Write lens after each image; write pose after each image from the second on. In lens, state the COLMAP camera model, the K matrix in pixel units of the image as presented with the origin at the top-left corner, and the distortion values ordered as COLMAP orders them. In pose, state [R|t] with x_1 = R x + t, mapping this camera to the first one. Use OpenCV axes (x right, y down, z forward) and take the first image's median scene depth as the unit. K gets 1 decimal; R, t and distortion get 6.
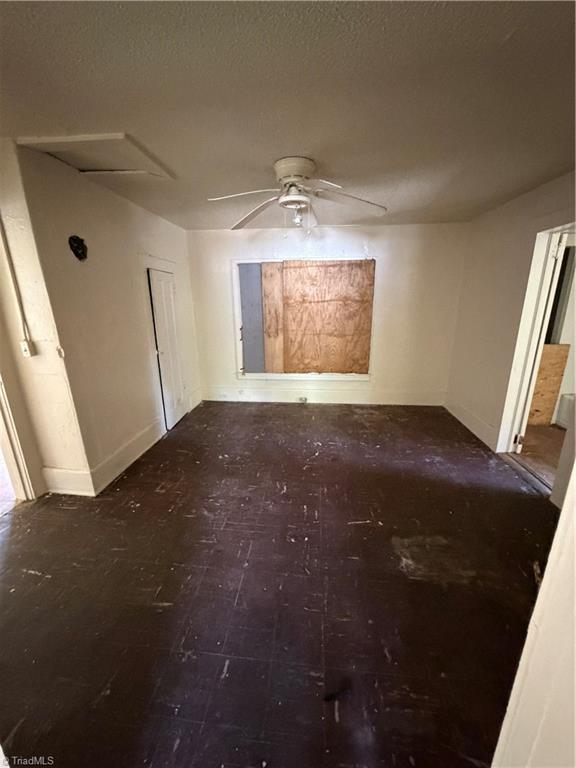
lens RADIAL K [[307.4, 0, 285.9], [0, 307.4, 382.7], [0, 0, 1]] dist [0.000563, 0.000183]
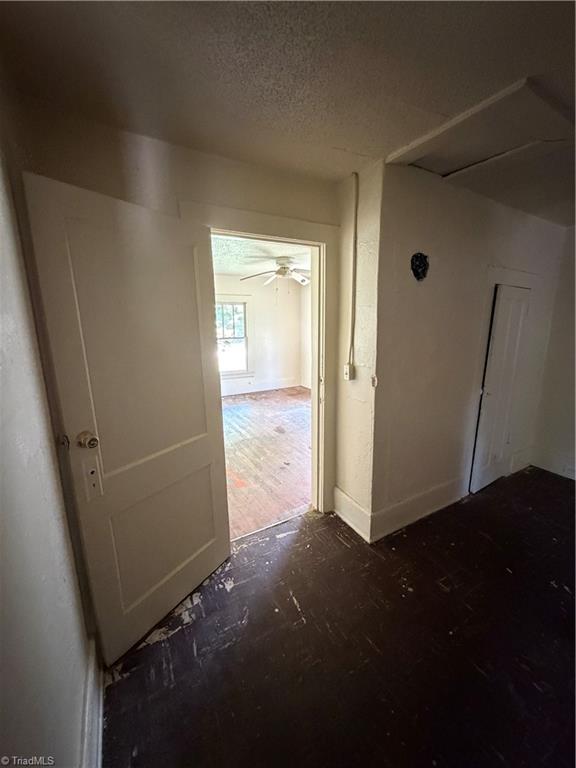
lens RADIAL K [[307.4, 0, 289.2], [0, 307.4, 384.2], [0, 0, 1]] dist [0.000563, 0.000183]
pose [[0.586058, 0.172810, -0.791627, -0.139879], [-0.219614, 0.974299, 0.050103, -0.073277], [0.779940, 0.144489, 0.608948, 0.223358]]
